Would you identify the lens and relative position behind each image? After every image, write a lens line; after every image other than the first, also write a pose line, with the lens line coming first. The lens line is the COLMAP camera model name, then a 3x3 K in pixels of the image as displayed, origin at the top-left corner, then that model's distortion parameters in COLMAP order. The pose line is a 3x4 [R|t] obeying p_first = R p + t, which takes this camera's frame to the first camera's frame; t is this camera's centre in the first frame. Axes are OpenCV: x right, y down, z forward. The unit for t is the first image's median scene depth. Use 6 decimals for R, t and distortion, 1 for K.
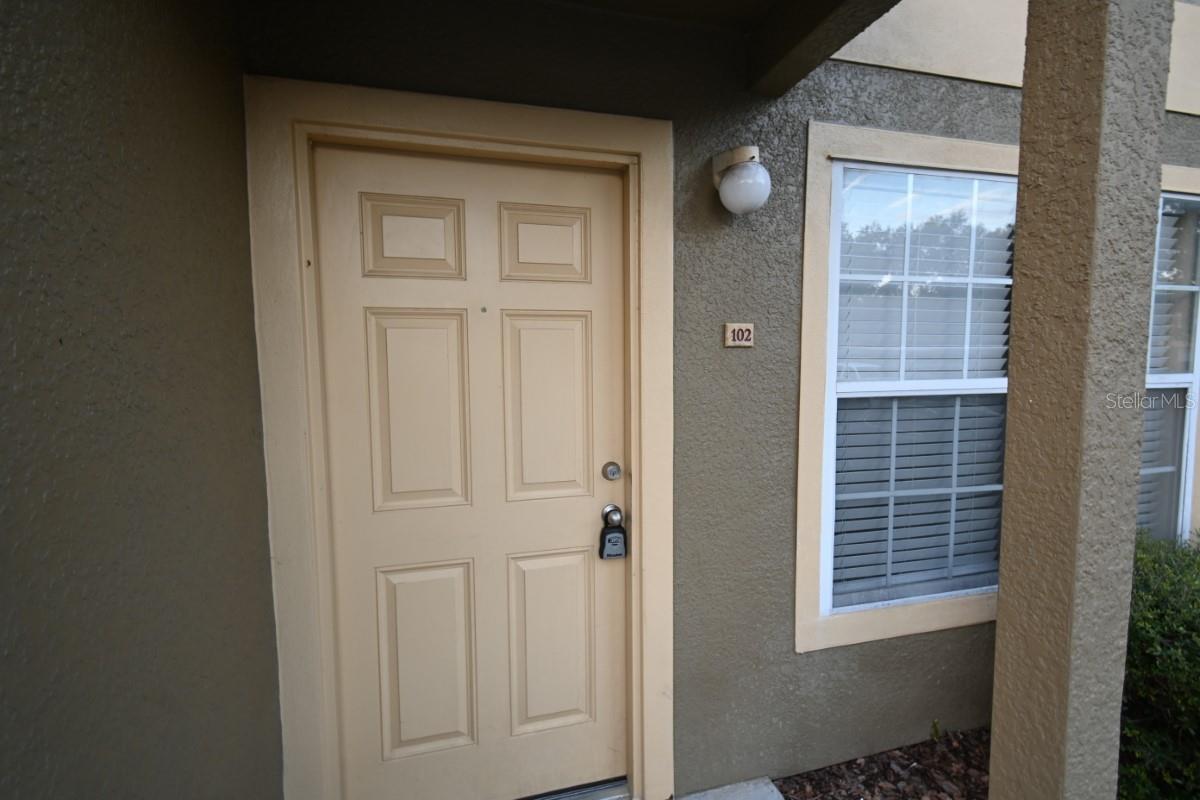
lens RADIAL K [[533.1, 0, 600.0], [0, 533.1, 400.0], [0, 0, 1]] dist [0.013594, -0.004833]
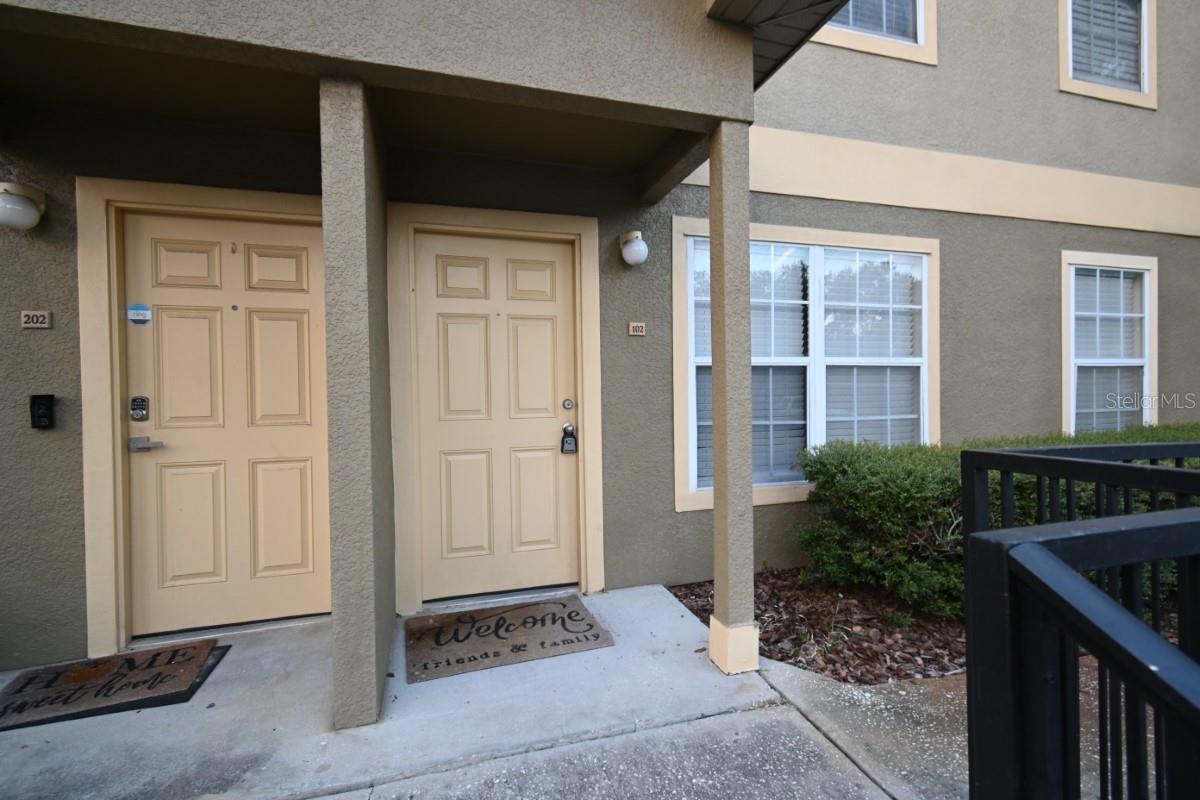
lens RADIAL K [[533.1, 0, 600.0], [0, 533.1, 400.0], [0, 0, 1]] dist [0.013594, -0.004833]
pose [[0.999527, -0.007942, 0.029706, 0.079069], [0.009961, 0.997605, -0.068441, 0.251070], [-0.029092, 0.068704, 0.997213, -0.827090]]
